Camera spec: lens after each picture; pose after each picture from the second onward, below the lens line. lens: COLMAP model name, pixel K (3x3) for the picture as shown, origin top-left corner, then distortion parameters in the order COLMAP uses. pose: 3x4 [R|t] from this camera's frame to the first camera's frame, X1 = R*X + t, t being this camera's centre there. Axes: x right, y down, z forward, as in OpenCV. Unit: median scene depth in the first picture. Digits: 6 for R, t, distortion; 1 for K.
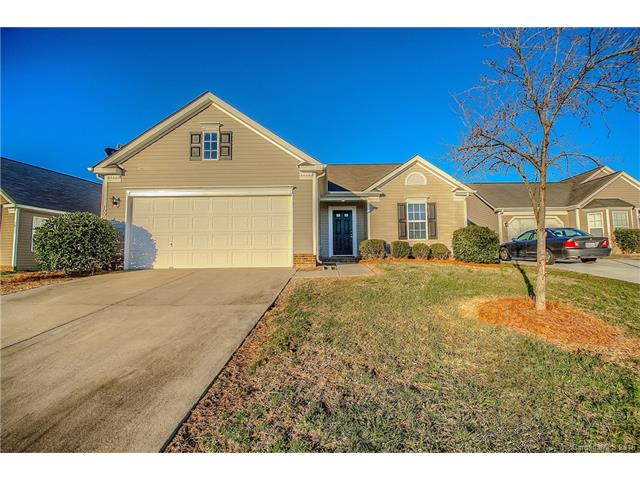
lens RADIAL K [[283.3, 0, 324.7], [0, 283.3, 239.1], [0, 0, 1]] dist [0.009691, -0.016483]
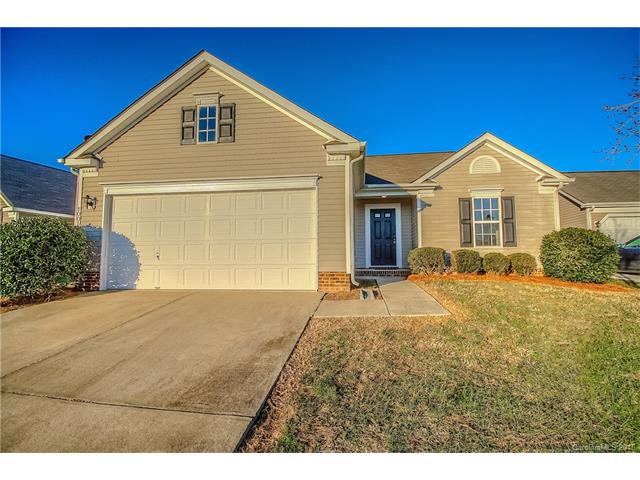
lens RADIAL K [[283.3, 0, 327.4], [0, 283.3, 241.5], [0, 0, 1]] dist [0.009691, -0.016483]
pose [[0.994621, -0.002779, -0.103541, -0.013381], [0.003771, 0.999949, 0.009392, -0.026938], [0.103510, -0.009732, 0.994581, 0.282443]]
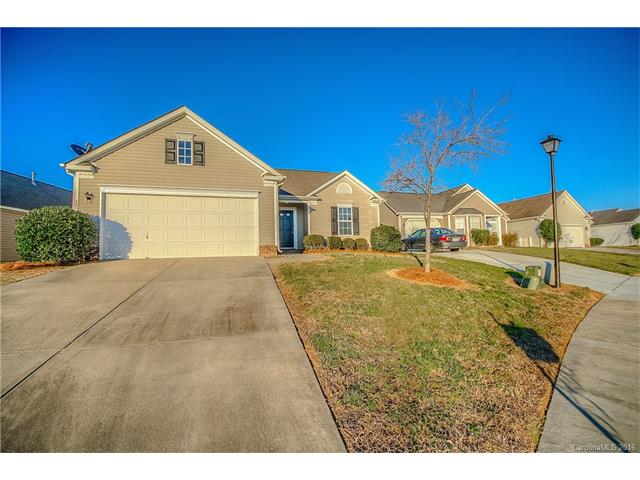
lens RADIAL K [[283.3, 0, 318.0], [0, 283.3, 235.8], [0, 0, 1]] dist [0.009691, -0.016483]
pose [[0.958620, 0.007639, 0.284587, -0.202370], [-0.006794, 0.999969, -0.003956, 0.012298], [-0.284608, 0.001859, 0.958642, -0.256306]]
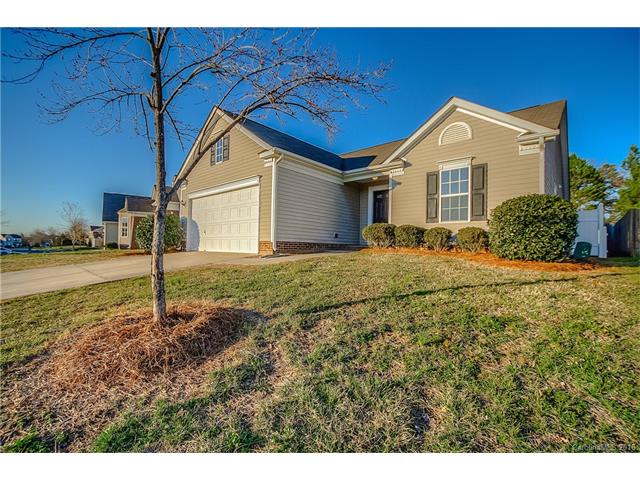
lens RADIAL K [[283.3, 0, 315.0], [0, 283.3, 239.6], [0, 0, 1]] dist [0.009691, -0.016483]
pose [[0.756440, 0.005611, -0.654039, 0.665014], [0.025505, 0.998950, 0.038068, 0.011998], [0.653566, -0.045477, 0.755502, 0.327223]]
